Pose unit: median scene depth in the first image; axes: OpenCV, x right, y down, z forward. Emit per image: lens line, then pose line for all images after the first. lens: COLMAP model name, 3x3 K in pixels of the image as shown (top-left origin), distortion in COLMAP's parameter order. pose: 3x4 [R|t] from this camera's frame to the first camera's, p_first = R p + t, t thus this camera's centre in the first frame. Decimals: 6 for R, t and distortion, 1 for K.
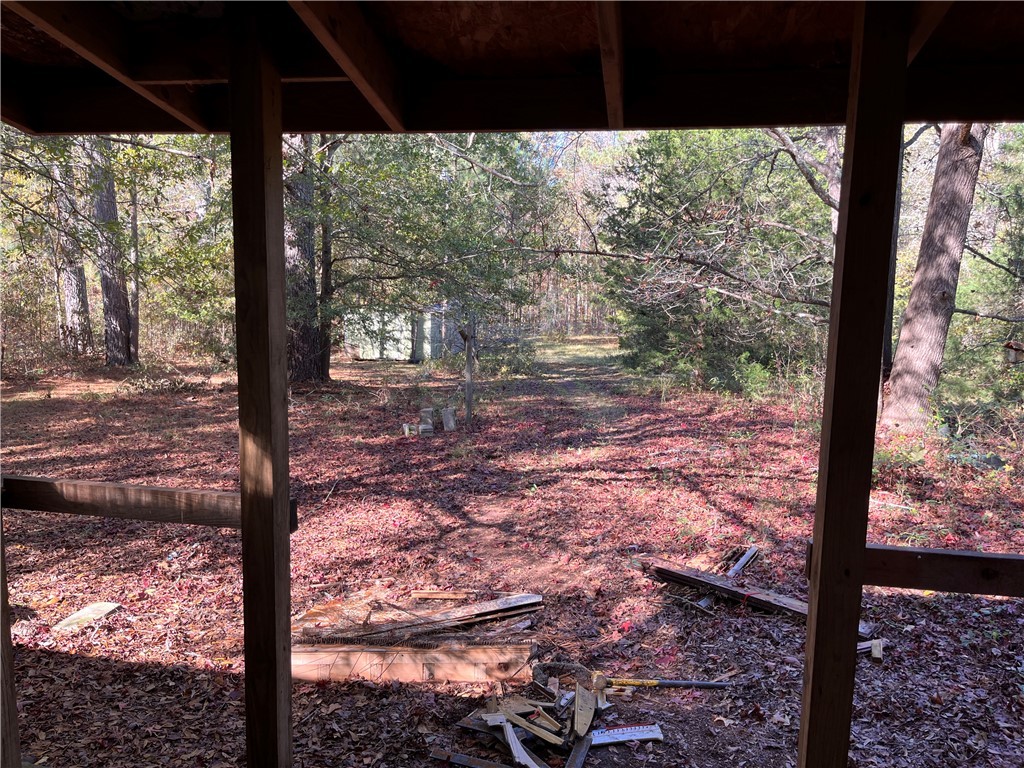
lens RADIAL K [[786.1, 0, 512.0], [0, 786.1, 384.0], [0, 0, 1]] dist [0.065164, -0.088674]
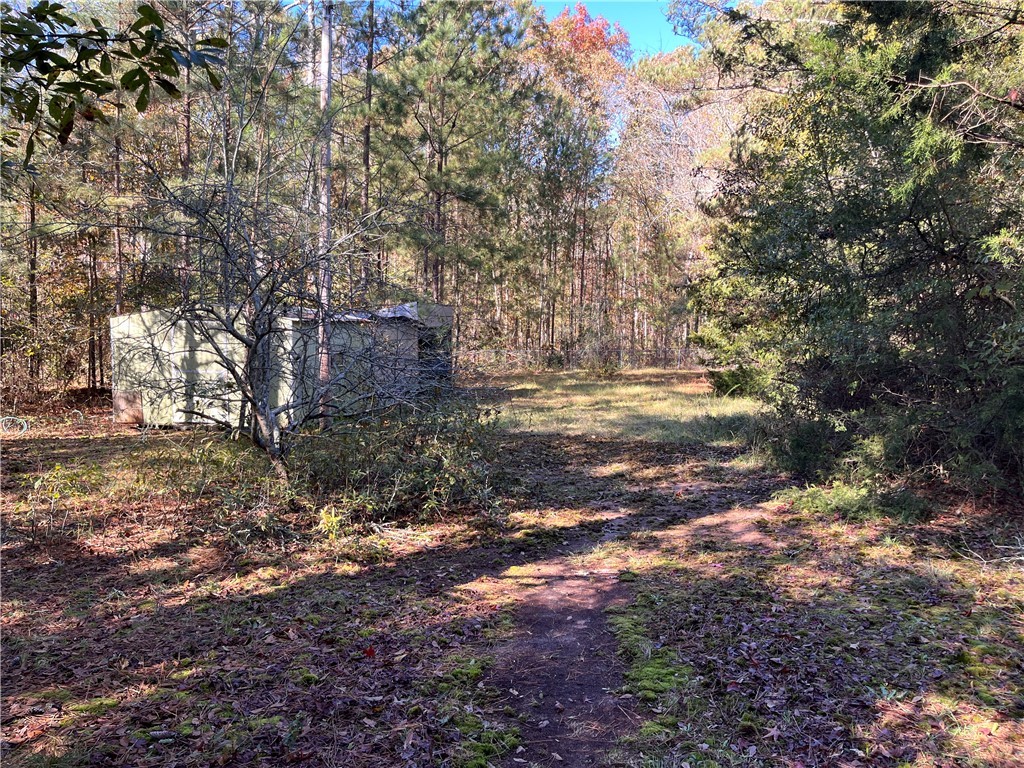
lens RADIAL K [[786.1, 0, 512.0], [0, 786.1, 384.0], [0, 0, 1]] dist [0.065164, -0.088674]
pose [[0.997231, -0.006568, -0.074079, 0.038082], [0.003485, 0.999125, -0.041673, -0.028493], [0.074288, 0.041299, 0.996381, 0.440772]]
